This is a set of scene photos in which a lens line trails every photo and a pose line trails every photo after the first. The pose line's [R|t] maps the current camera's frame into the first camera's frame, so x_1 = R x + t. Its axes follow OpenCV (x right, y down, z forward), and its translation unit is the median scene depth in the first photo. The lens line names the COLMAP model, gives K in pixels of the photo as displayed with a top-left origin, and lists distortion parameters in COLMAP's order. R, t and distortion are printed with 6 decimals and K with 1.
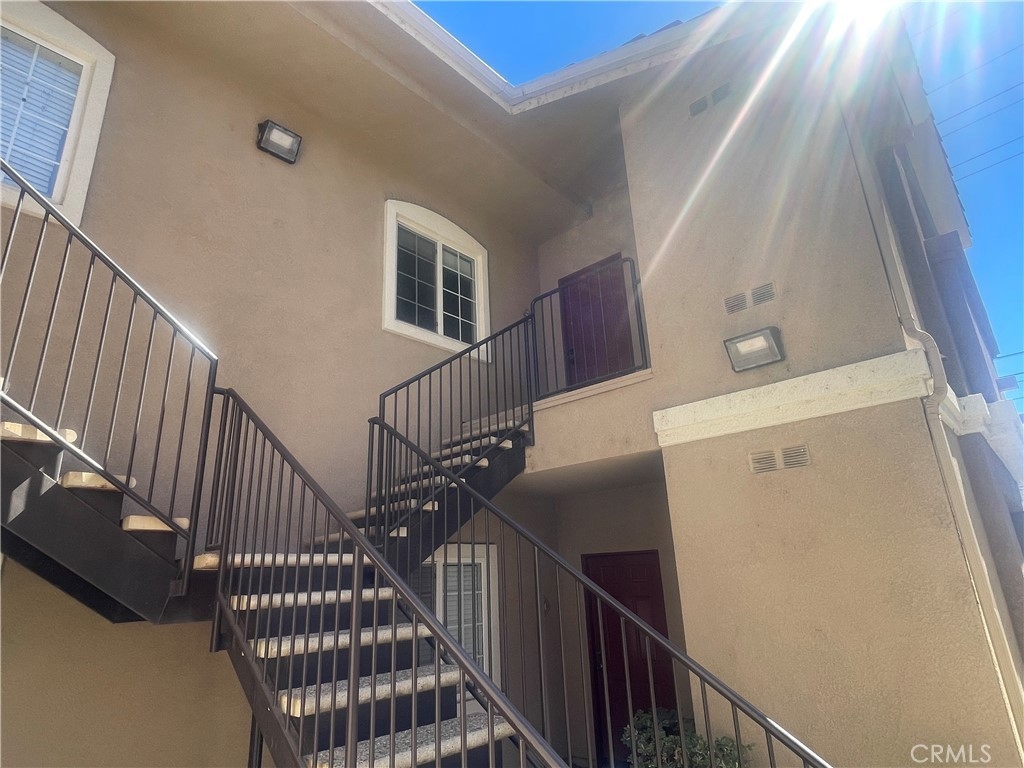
lens RADIAL K [[575.4, 0, 501.3], [0, 575.4, 389.8], [0, 0, 1]] dist [-0.001681, 0.001057]
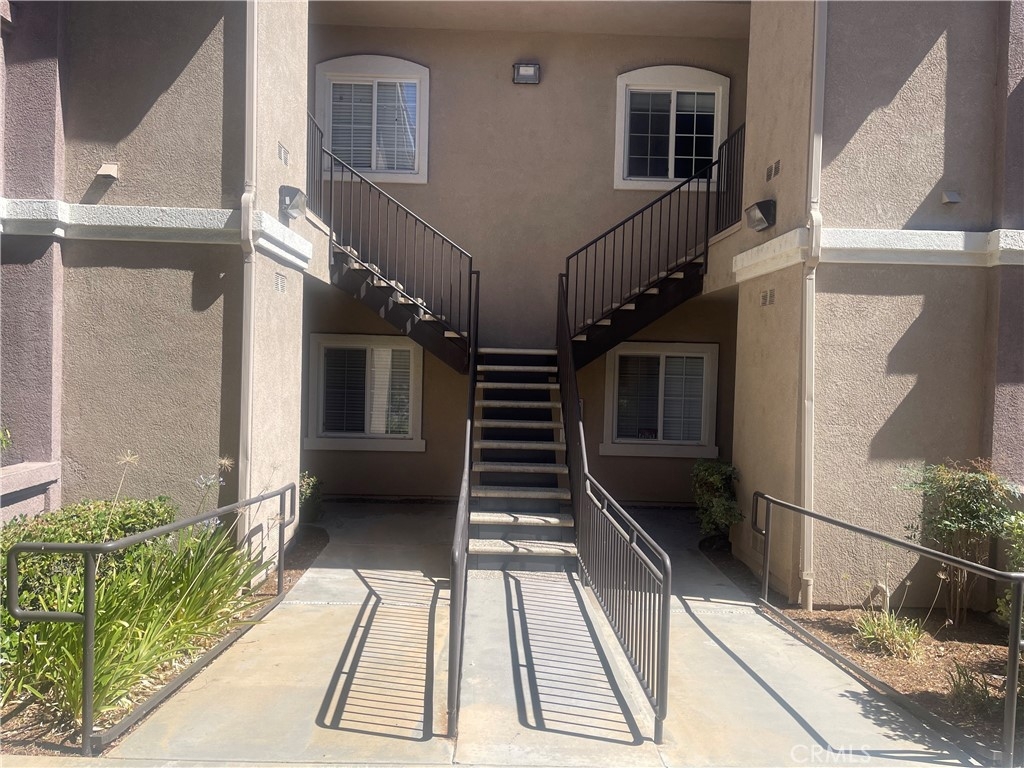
lens RADIAL K [[776.9, 0, 515.4], [0, 776.9, 387.1], [0, 0, 1]] dist [0.053874, -0.044745]
pose [[0.708221, 0.077447, -0.701730, 1.019272], [0.168963, 0.946486, 0.274985, -0.221621], [0.685474, -0.313316, 0.657235, -0.555569]]
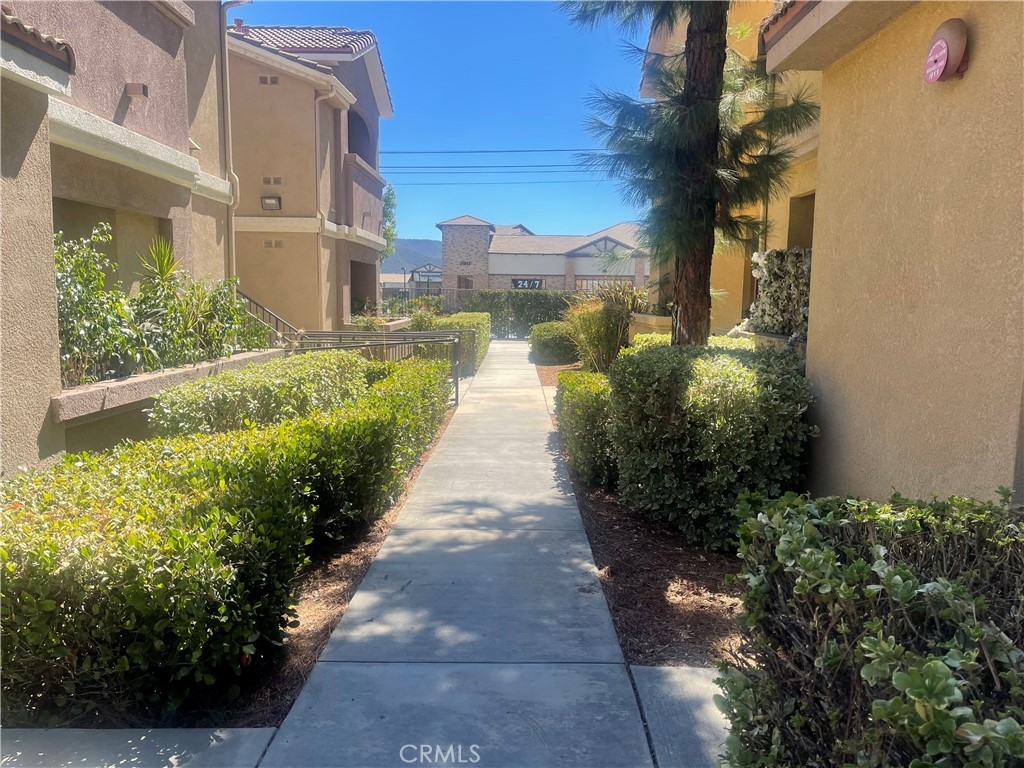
lens RADIAL K [[776.9, 0, 513.3], [0, 776.9, 382.9], [0, 0, 1]] dist [0.053874, -0.044745]
pose [[0.724387, -0.028346, 0.688810, -0.994148], [-0.254957, 0.917299, 0.305874, -0.541245], [-0.640515, -0.397188, 0.657253, -1.911076]]
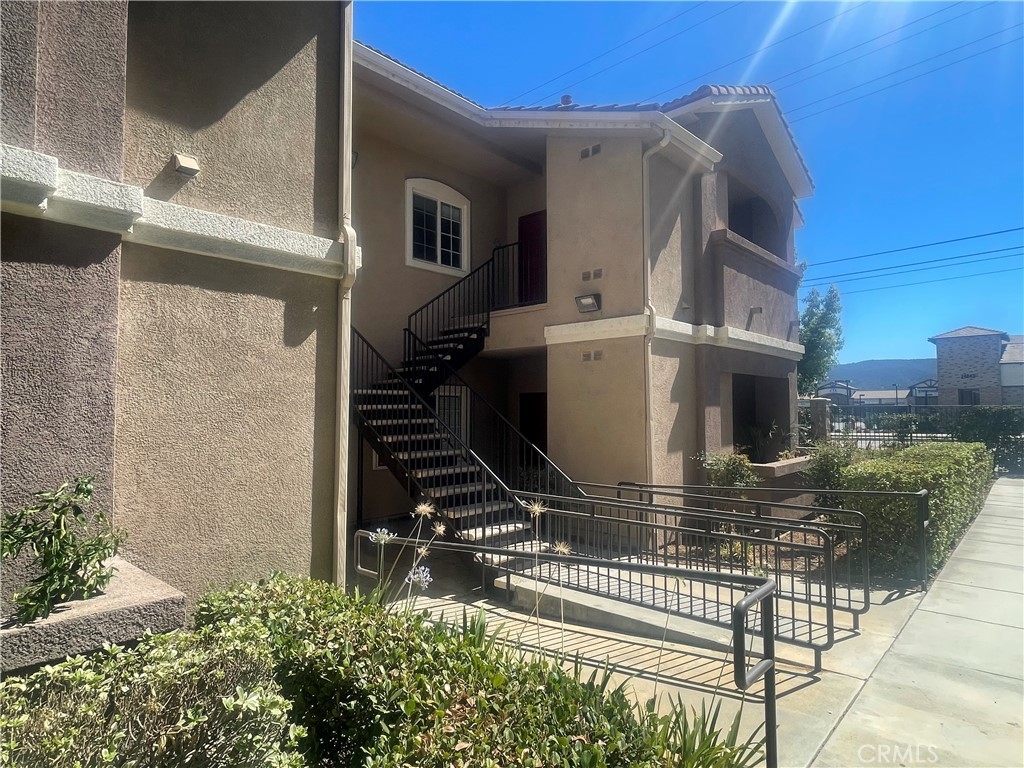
lens RADIAL K [[575.4, 0, 507.3], [0, 575.4, 383.3], [0, 0, 1]] dist [-0.001681, 0.001057]
pose [[0.999332, 0.035569, 0.008435, 0.104738], [-0.036526, 0.962451, 0.268986, -0.255017], [0.001449, -0.269115, 0.963107, -0.815247]]
